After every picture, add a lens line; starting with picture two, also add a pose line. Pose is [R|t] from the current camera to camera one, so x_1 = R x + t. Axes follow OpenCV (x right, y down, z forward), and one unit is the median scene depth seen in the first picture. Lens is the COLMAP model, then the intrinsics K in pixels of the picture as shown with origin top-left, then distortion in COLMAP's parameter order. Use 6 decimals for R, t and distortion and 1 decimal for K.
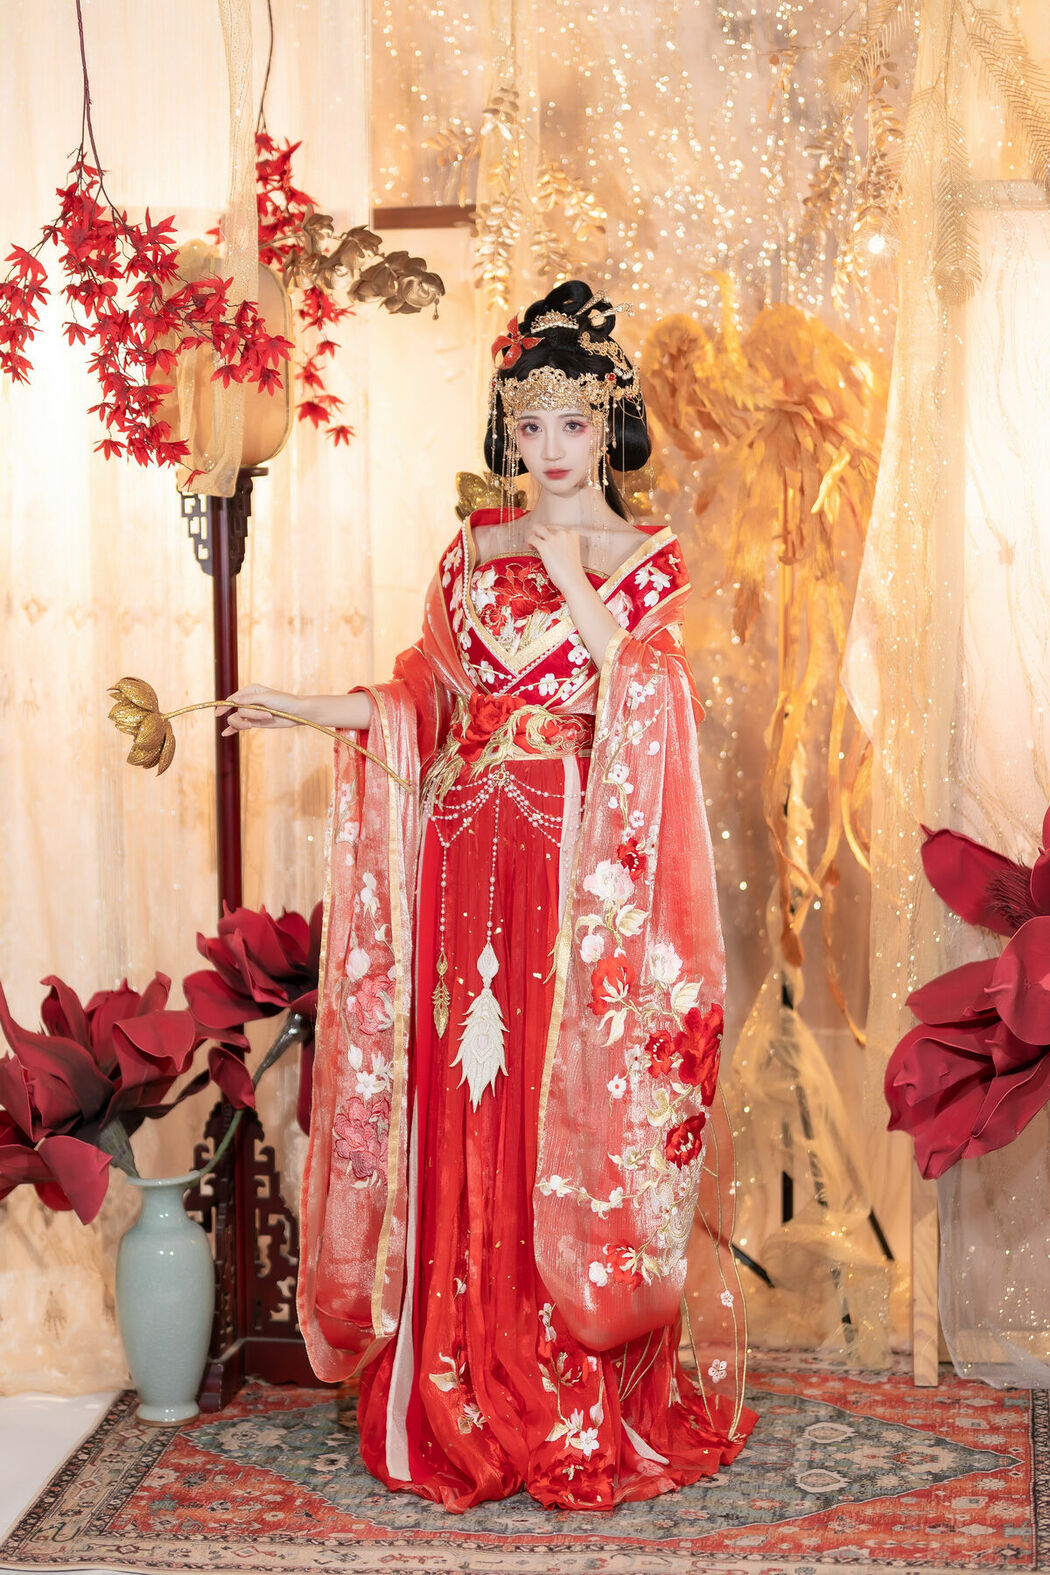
lens RADIAL K [[3739.1, 0, 597.0], [0, 3739.1, 785.6], [0, 0, 1]] dist [-0.108184, 0.850002]
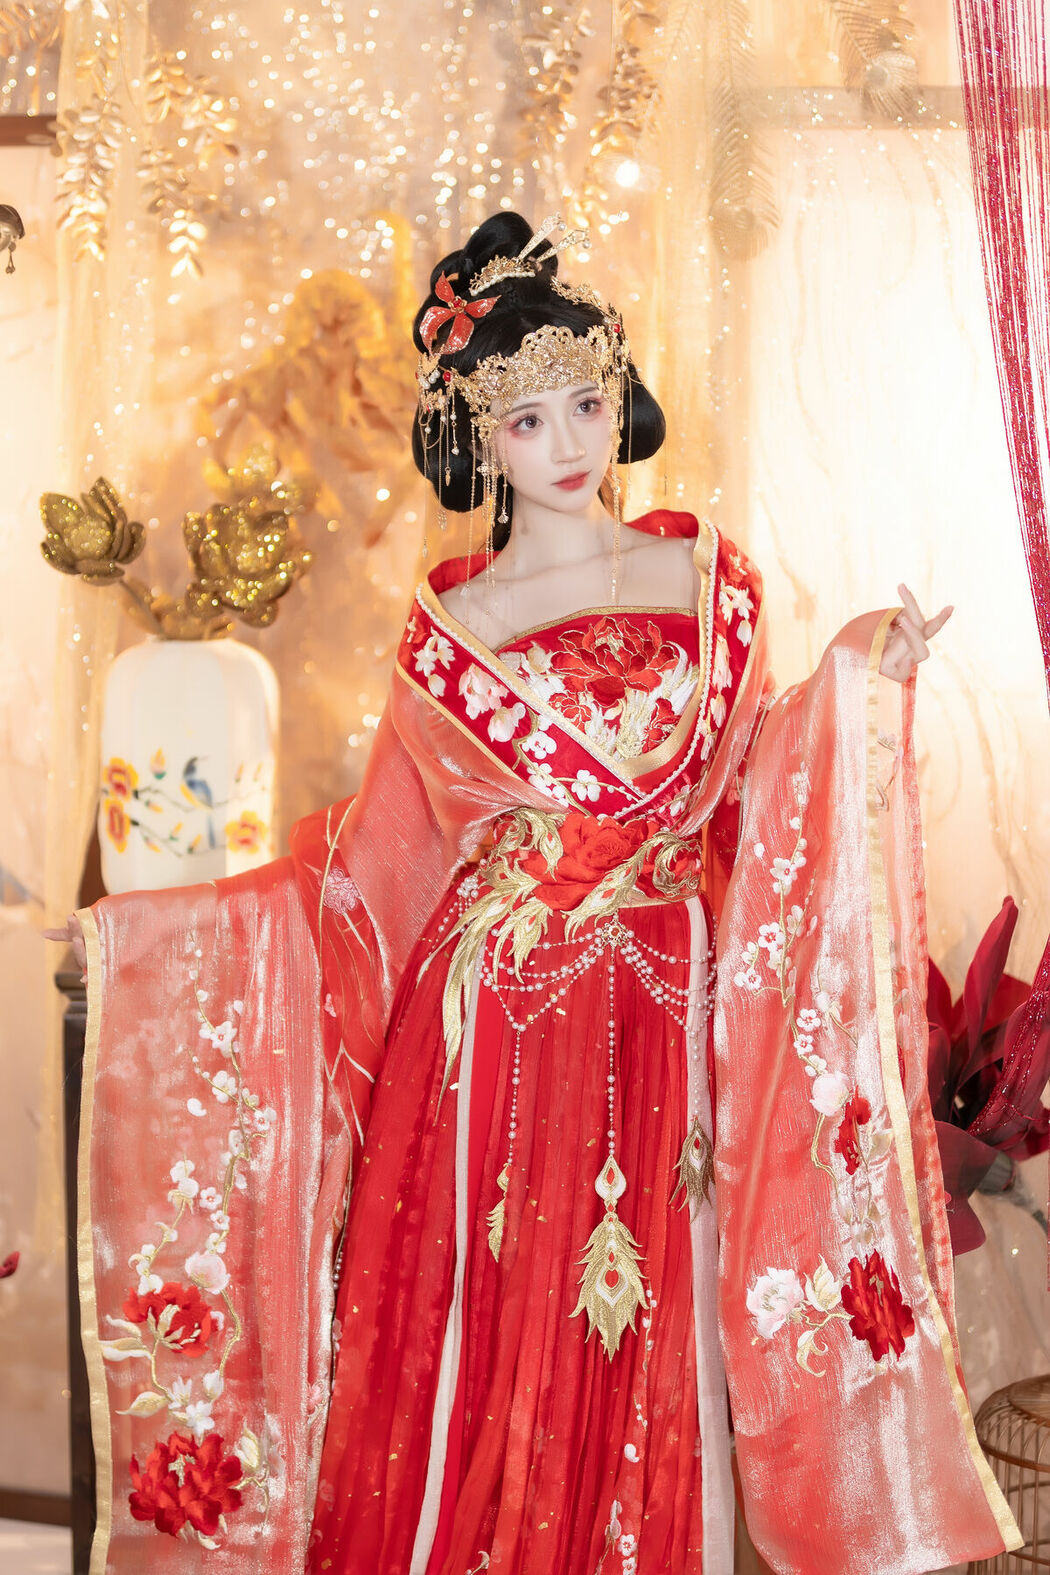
lens RADIAL K [[3714.0, 0, 572.5], [0, 3714.0, 791.3], [0, 0, 1]] dist [-0.004483, -0.144201]
pose [[0.989939, -0.009085, 0.141204, -0.036602], [0.007318, 0.999888, 0.013027, -0.035626], [-0.141307, -0.011862, 0.989895, 0.291187]]
